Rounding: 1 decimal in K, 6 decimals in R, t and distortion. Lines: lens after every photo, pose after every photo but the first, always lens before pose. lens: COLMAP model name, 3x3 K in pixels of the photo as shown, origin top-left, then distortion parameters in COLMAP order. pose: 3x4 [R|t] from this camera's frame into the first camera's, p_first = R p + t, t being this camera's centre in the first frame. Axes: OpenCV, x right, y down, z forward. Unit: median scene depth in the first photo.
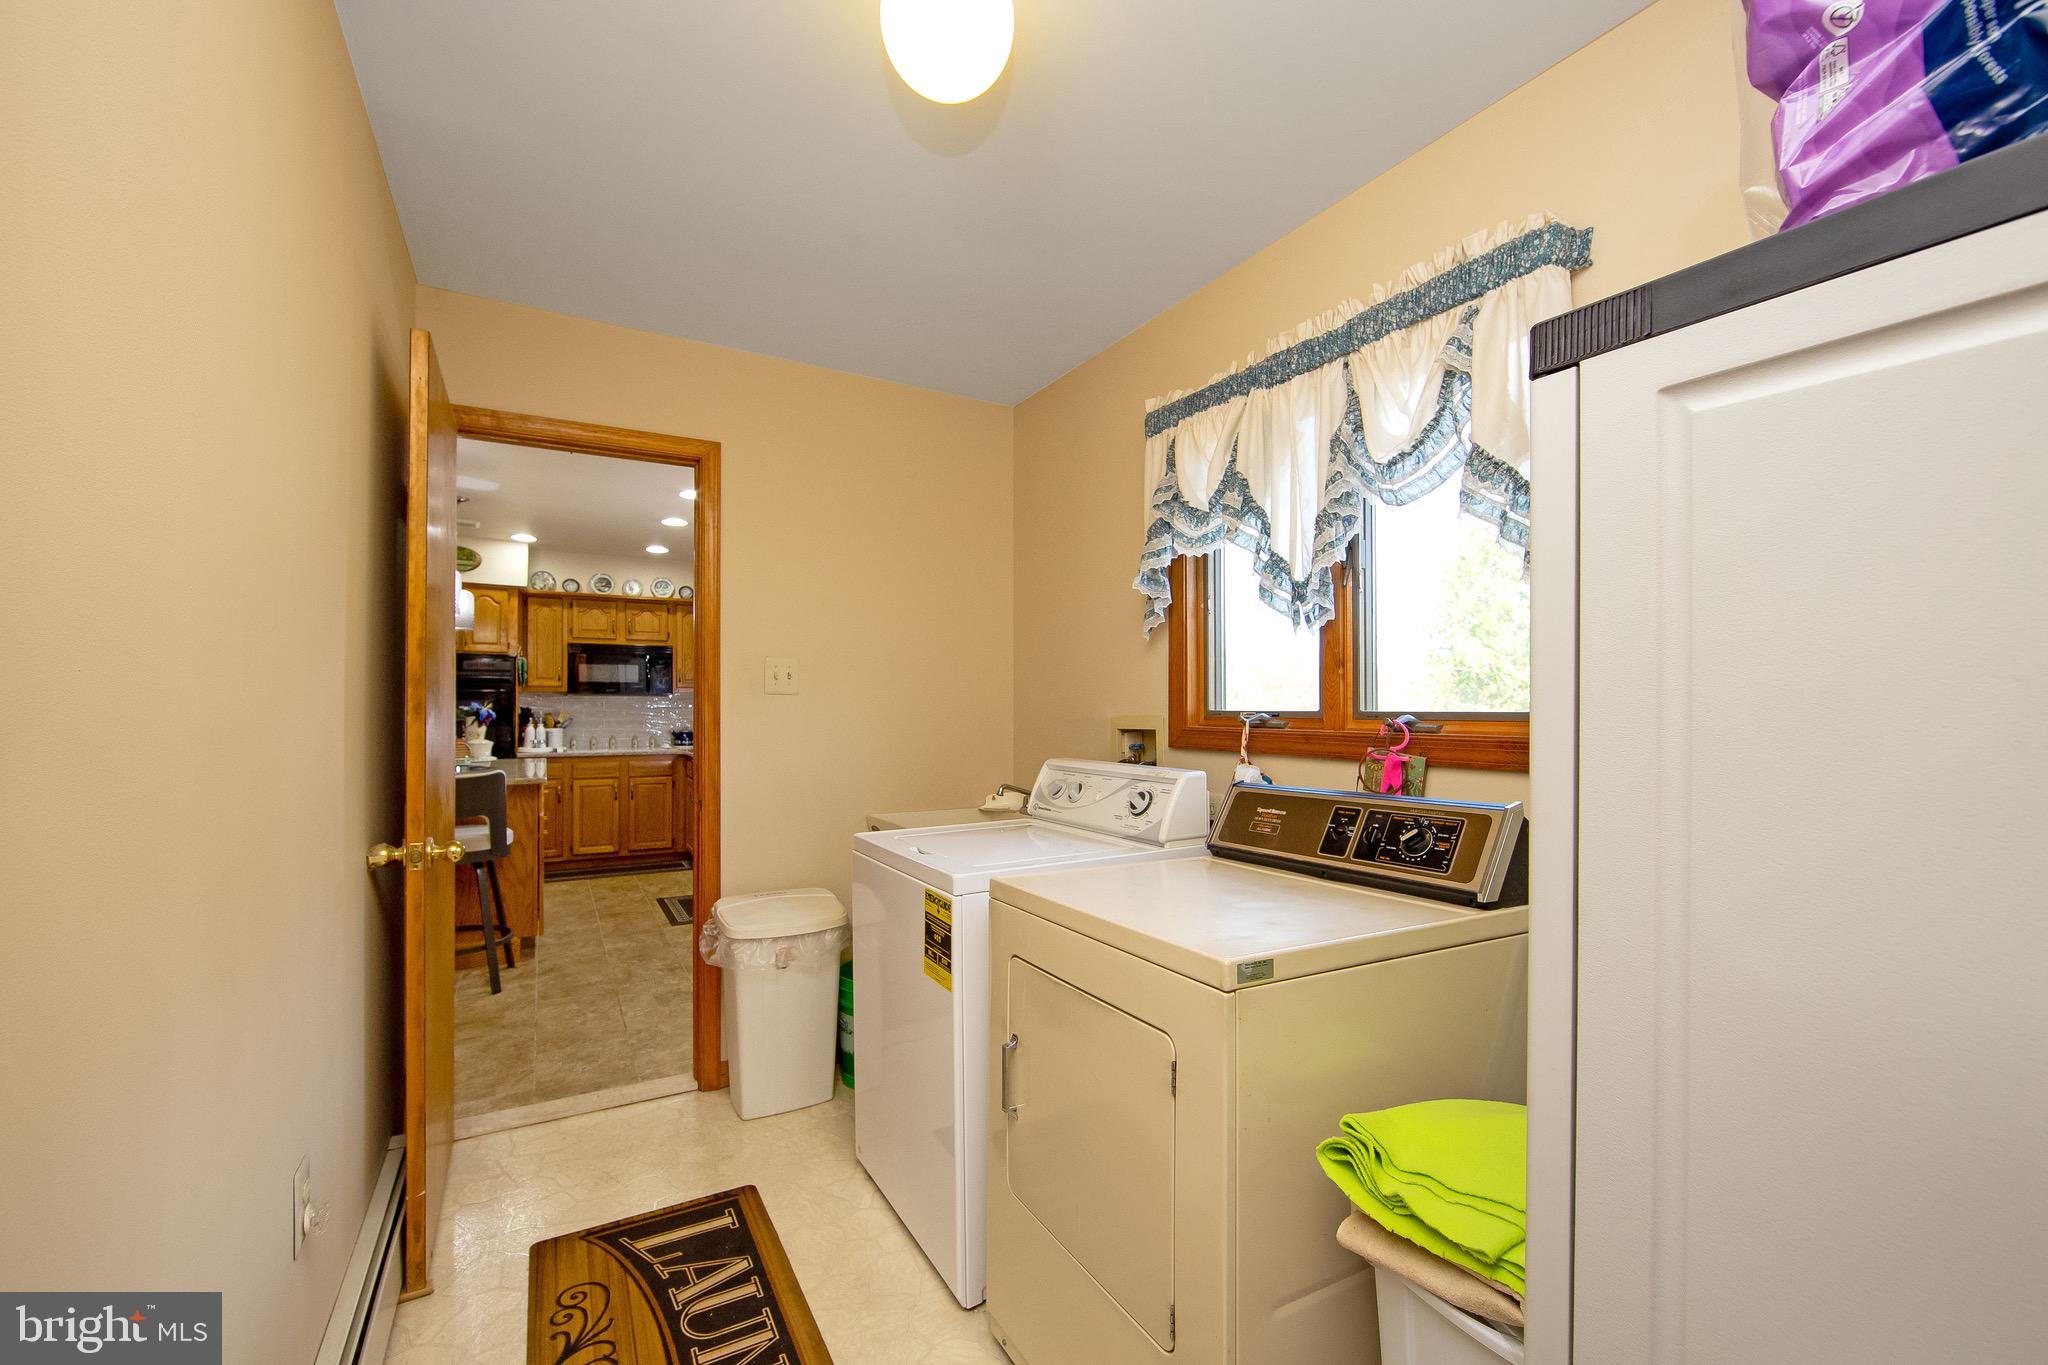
lens RADIAL K [[818.2, 0, 1015.4], [0, 818.2, 703.9], [0, 0, 1]] dist [-0.005184, -0.000035]
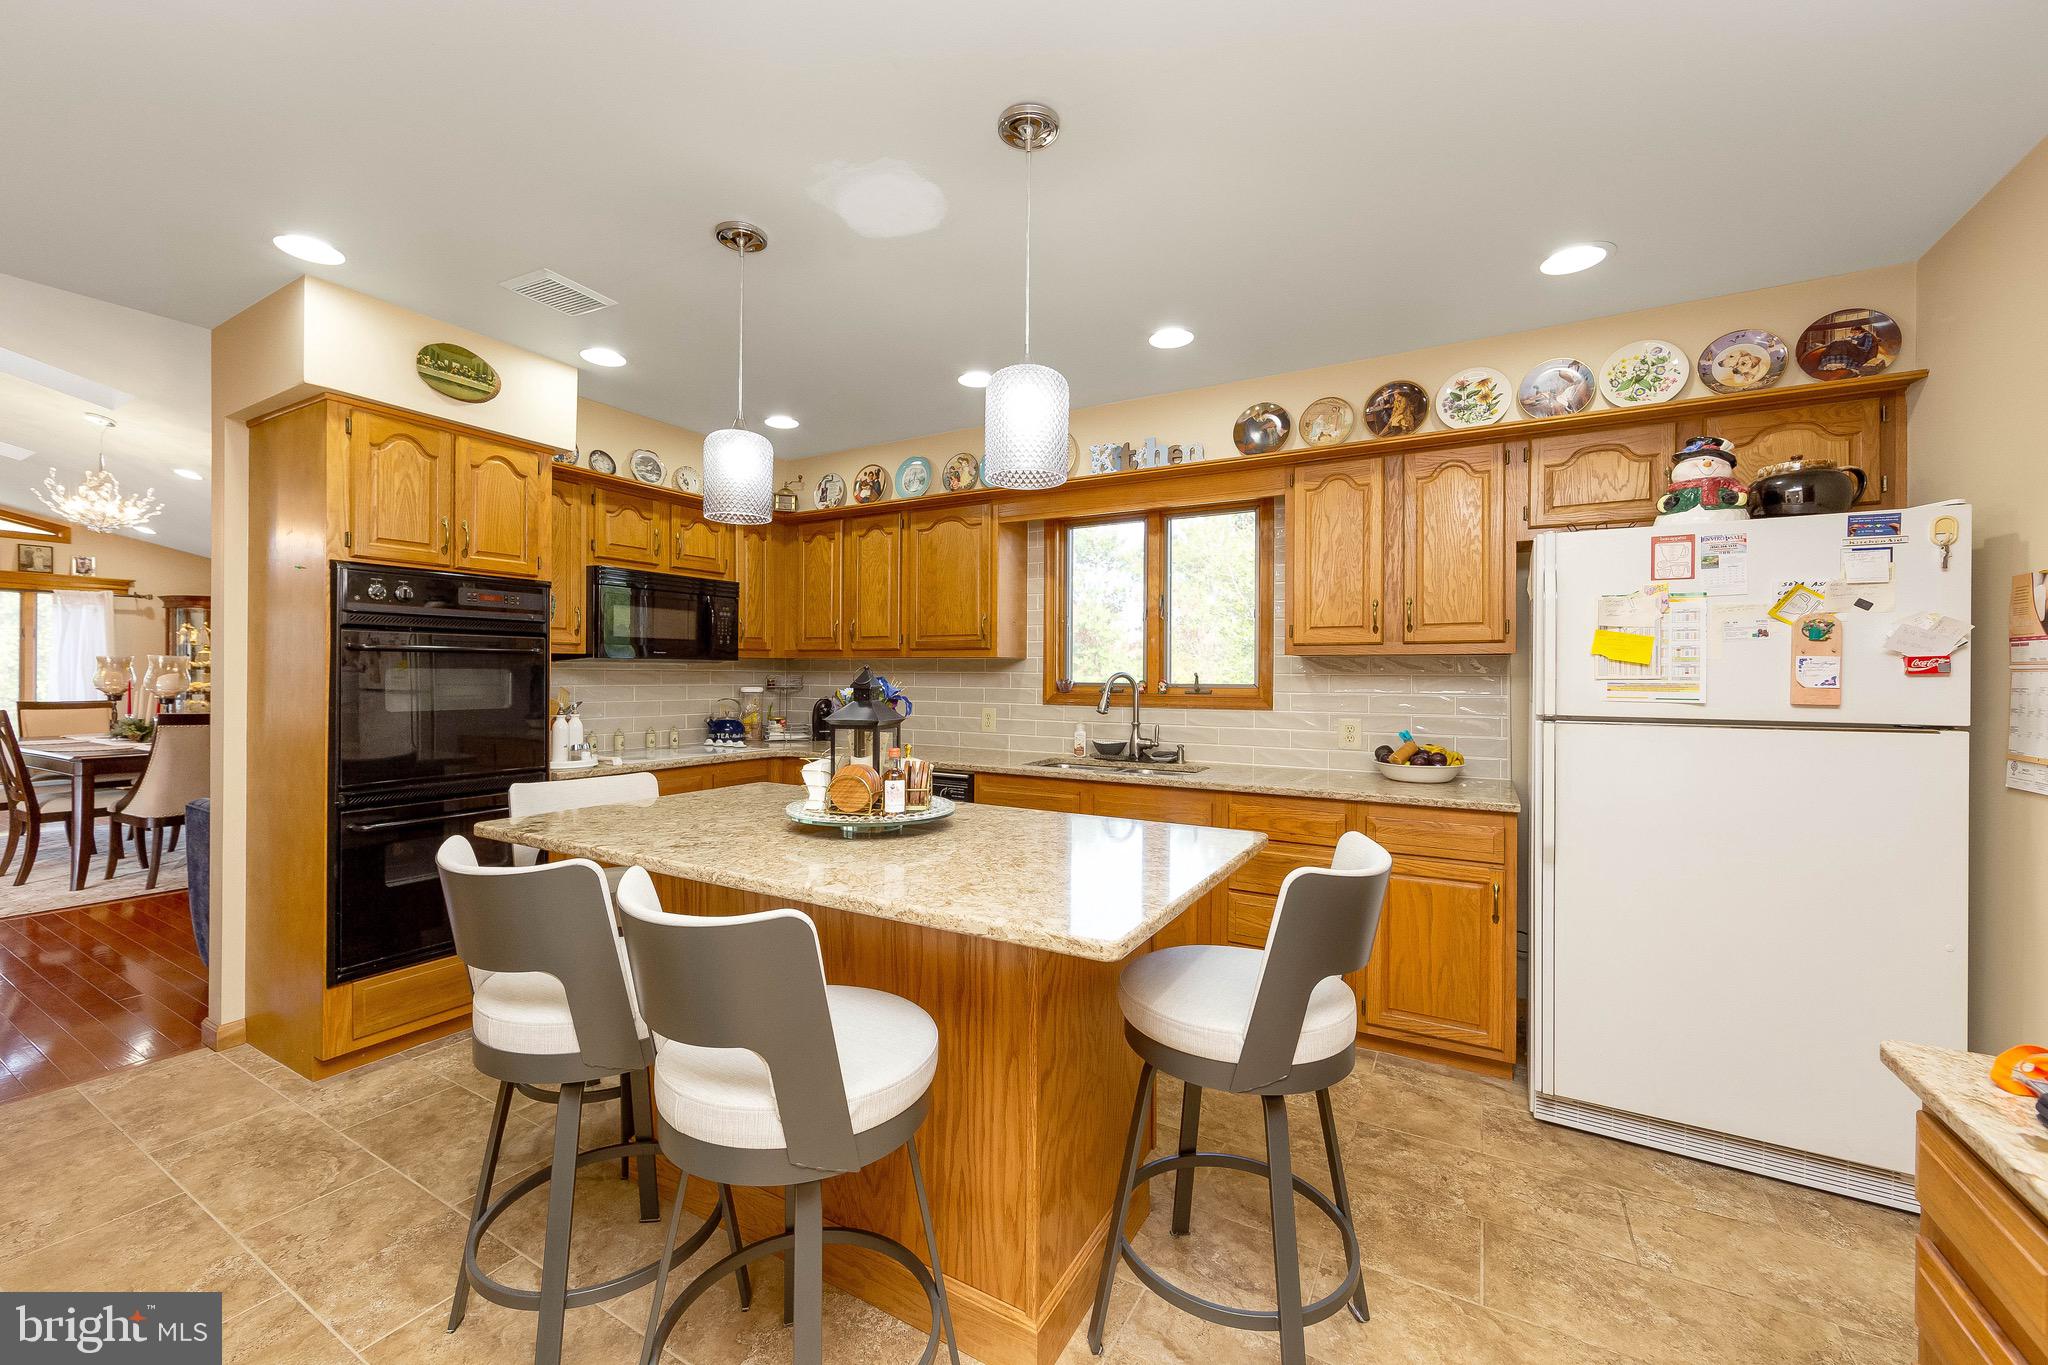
lens RADIAL K [[818.2, 0, 1017.0], [0, 818.2, 677.8], [0, 0, 1]] dist [-0.005184, -0.000035]
pose [[0.878973, -0.001496, 0.476870, -0.545045], [-0.000121, 0.999994, 0.003362, -0.000683], [-0.476872, -0.003013, 0.878968, 0.368853]]
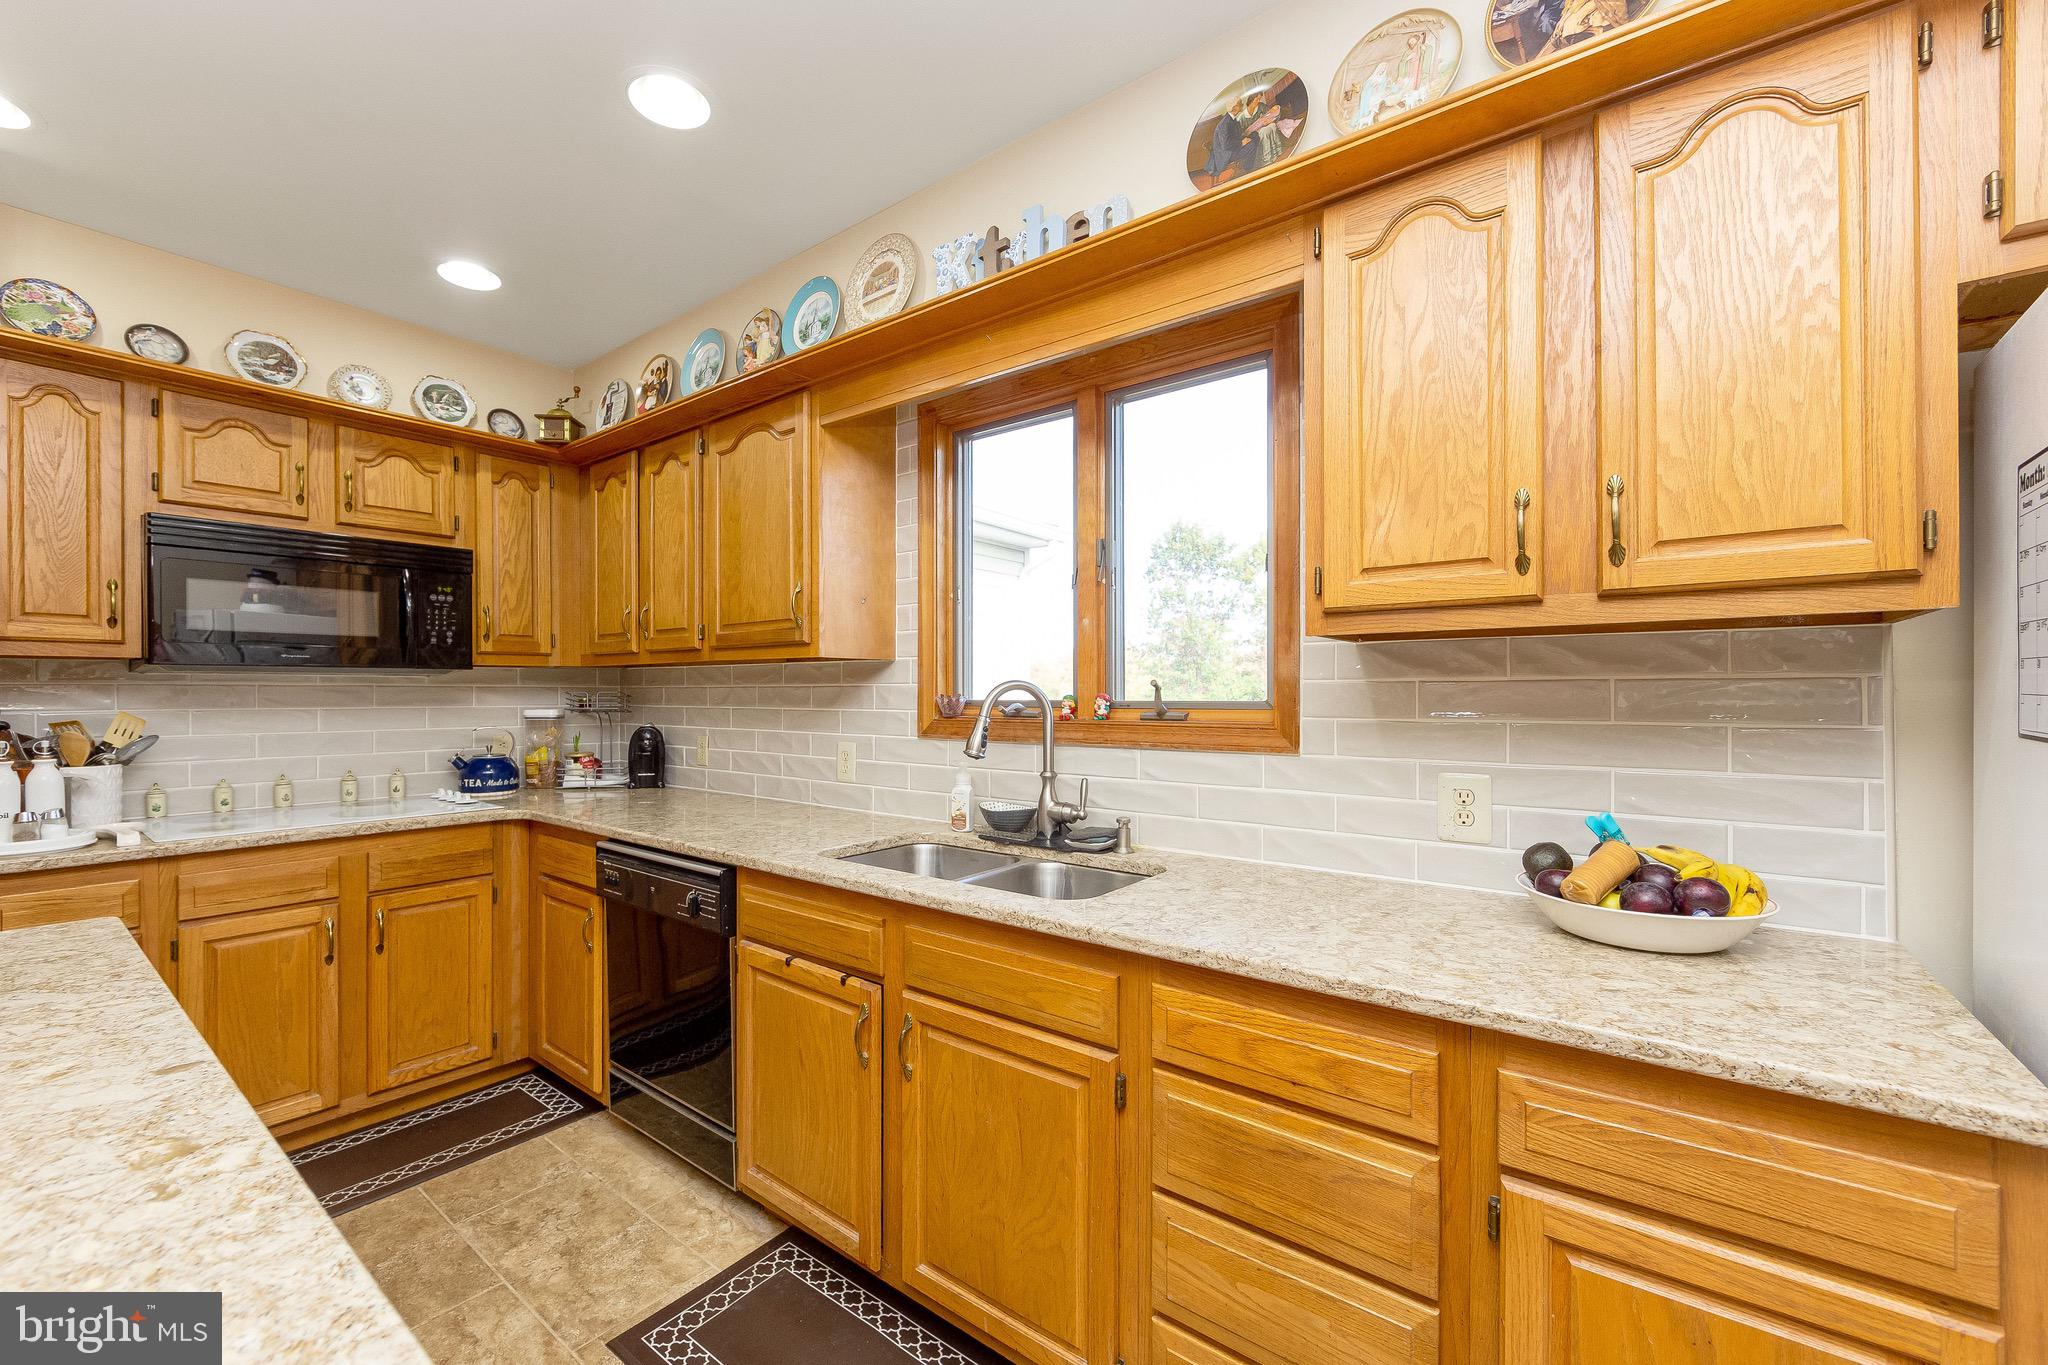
lens RADIAL K [[818.2, 0, 1016.1], [0, 818.2, 698.5], [0, 0, 1]] dist [-0.005184, -0.000035]
pose [[0.937081, -0.008089, 0.349019, -0.319695], [0.006795, 0.999965, 0.004932, 0.002649], [-0.349047, -0.002250, 0.937103, 0.544445]]
